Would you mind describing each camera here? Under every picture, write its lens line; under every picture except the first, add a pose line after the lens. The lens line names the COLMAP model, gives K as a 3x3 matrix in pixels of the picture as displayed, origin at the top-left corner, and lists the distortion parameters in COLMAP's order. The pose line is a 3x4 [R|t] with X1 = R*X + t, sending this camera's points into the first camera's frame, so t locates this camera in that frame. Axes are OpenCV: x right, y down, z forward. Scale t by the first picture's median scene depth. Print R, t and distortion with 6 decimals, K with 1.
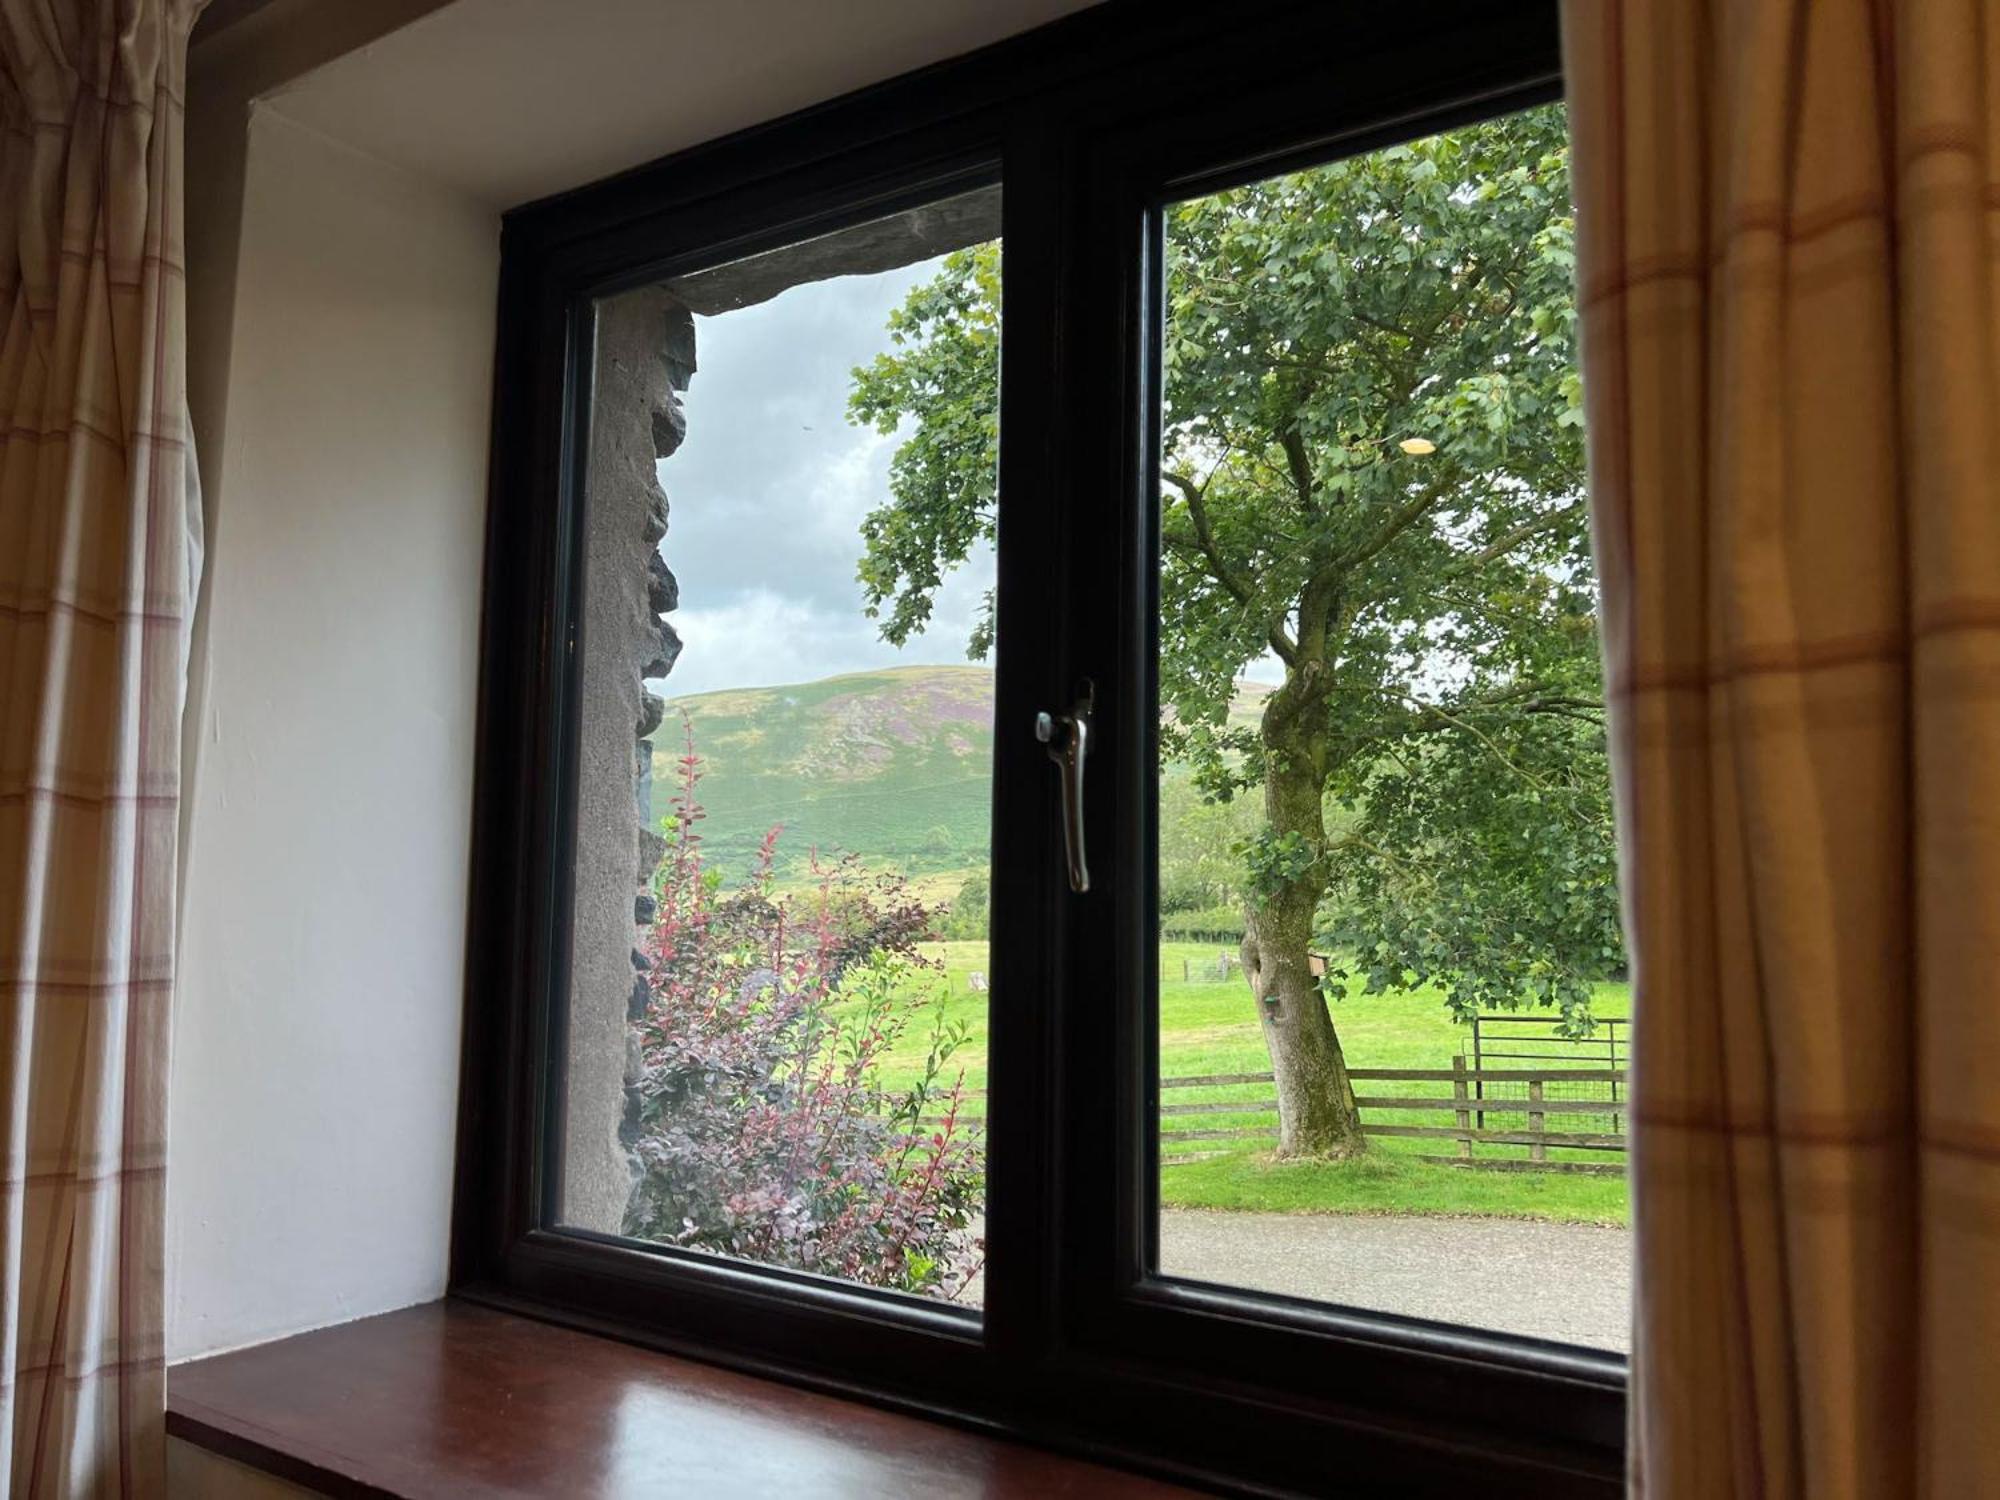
lens RADIAL K [[1481.9, 0, 1000.0], [0, 1481.9, 750.0], [0, 0, 1]] dist [0.074845, -0.078863]
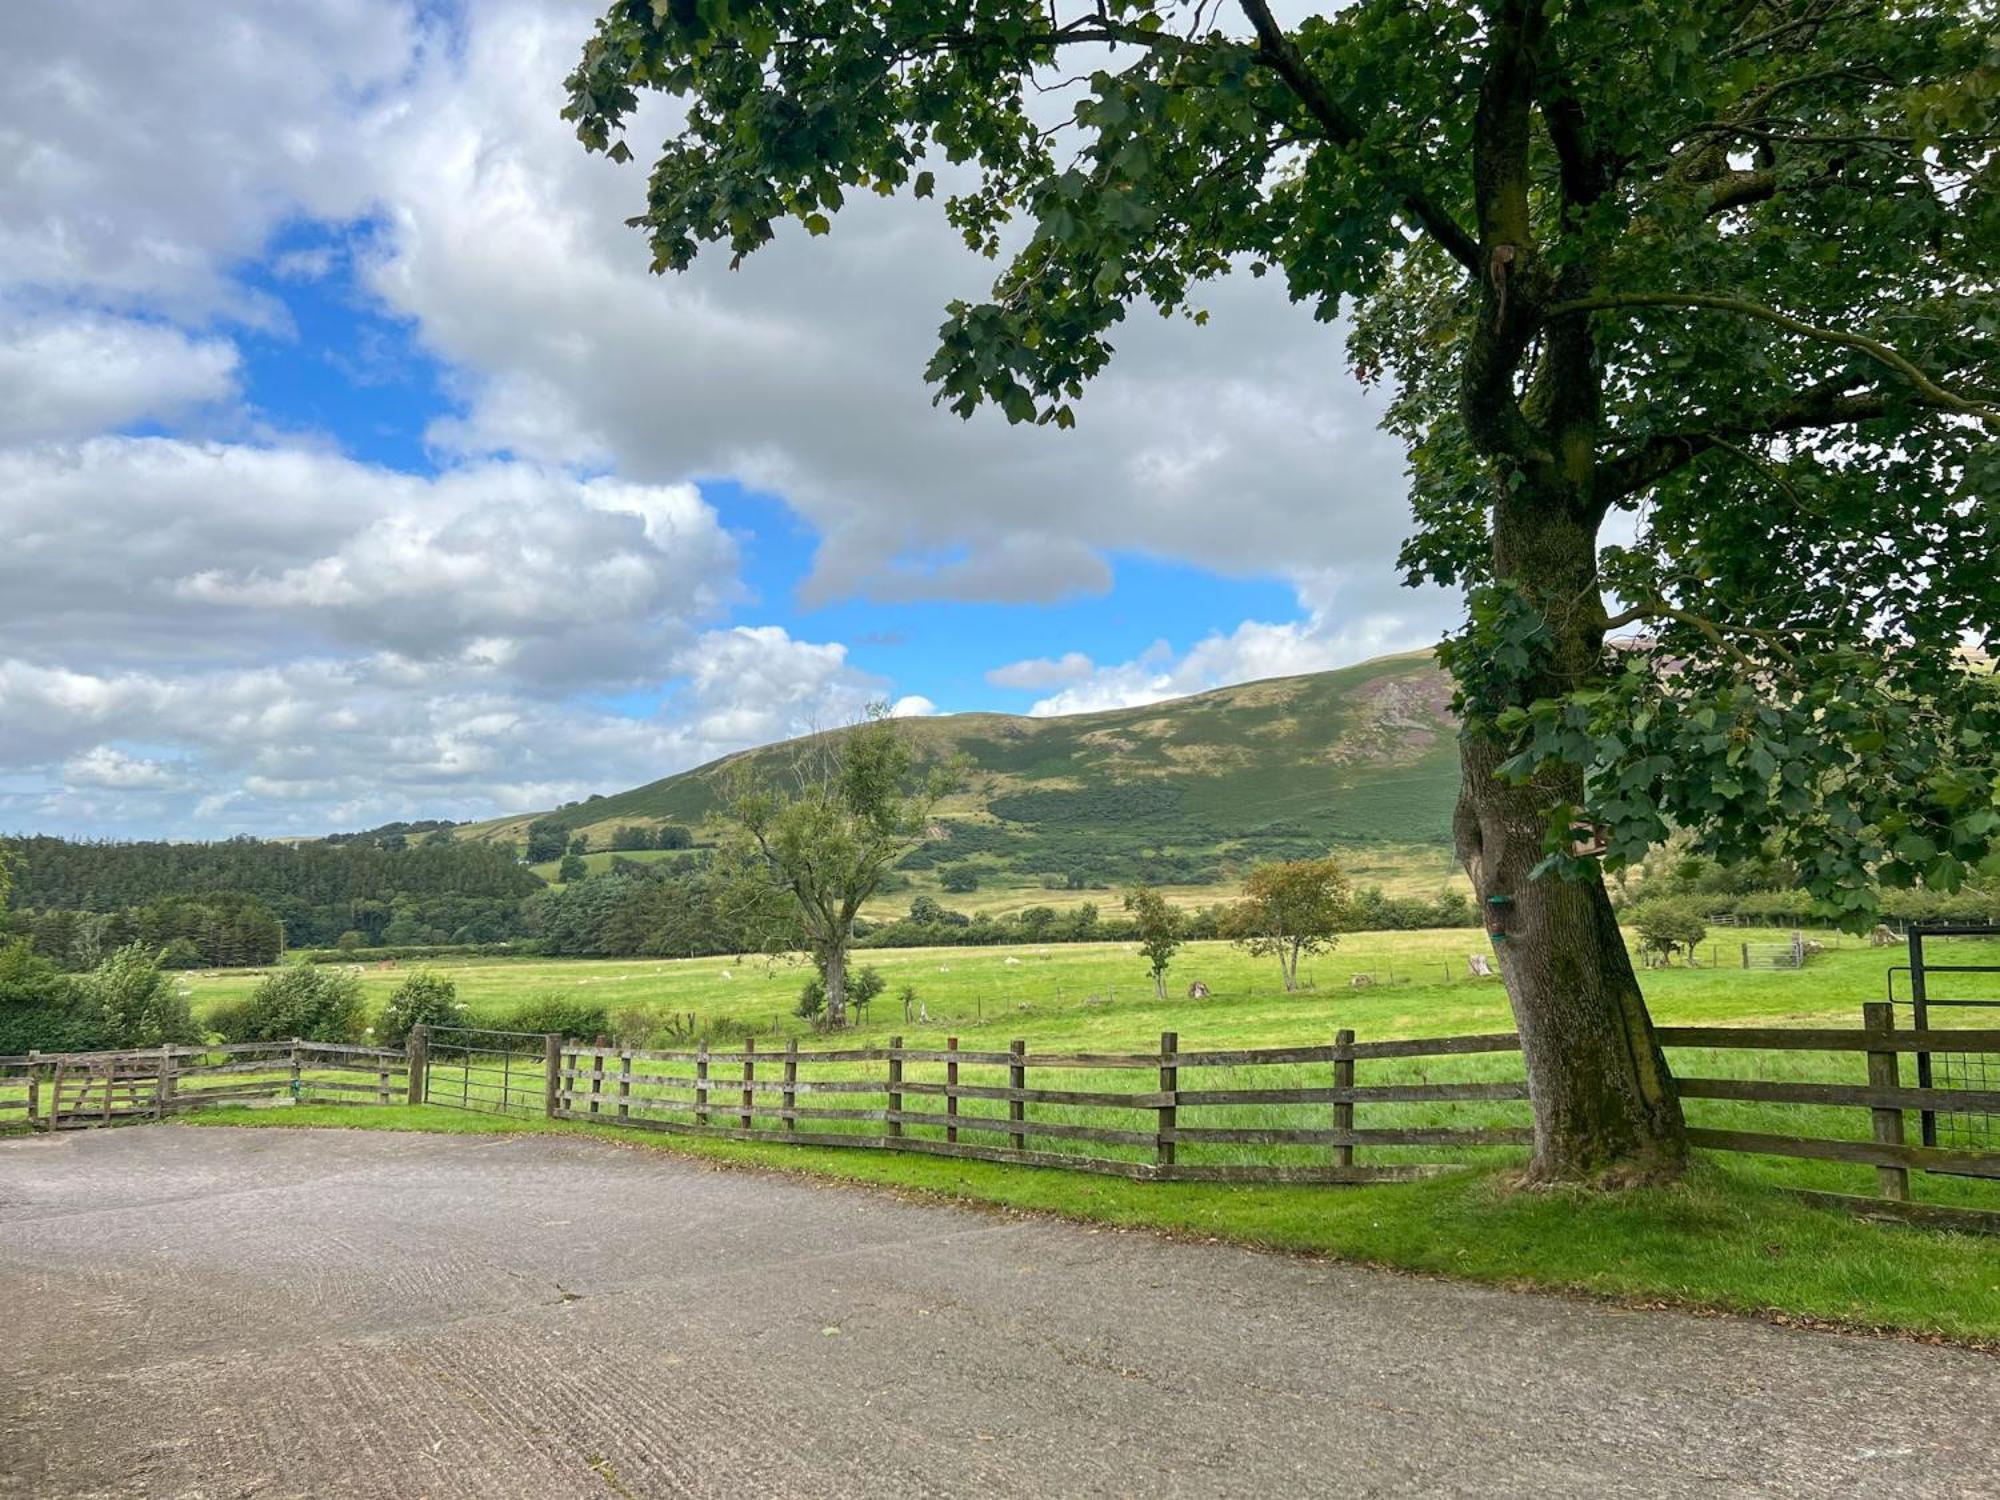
lens RADIAL K [[1481.9, 0, 1000.0], [0, 1481.9, 750.0], [0, 0, 1]] dist [0.074845, -0.078863]
pose [[0.935297, -0.041714, -0.351396, 0.211520], [0.043595, 0.999046, -0.002561, 0.107242], [0.351167, -0.012924, 0.936224, 0.416364]]
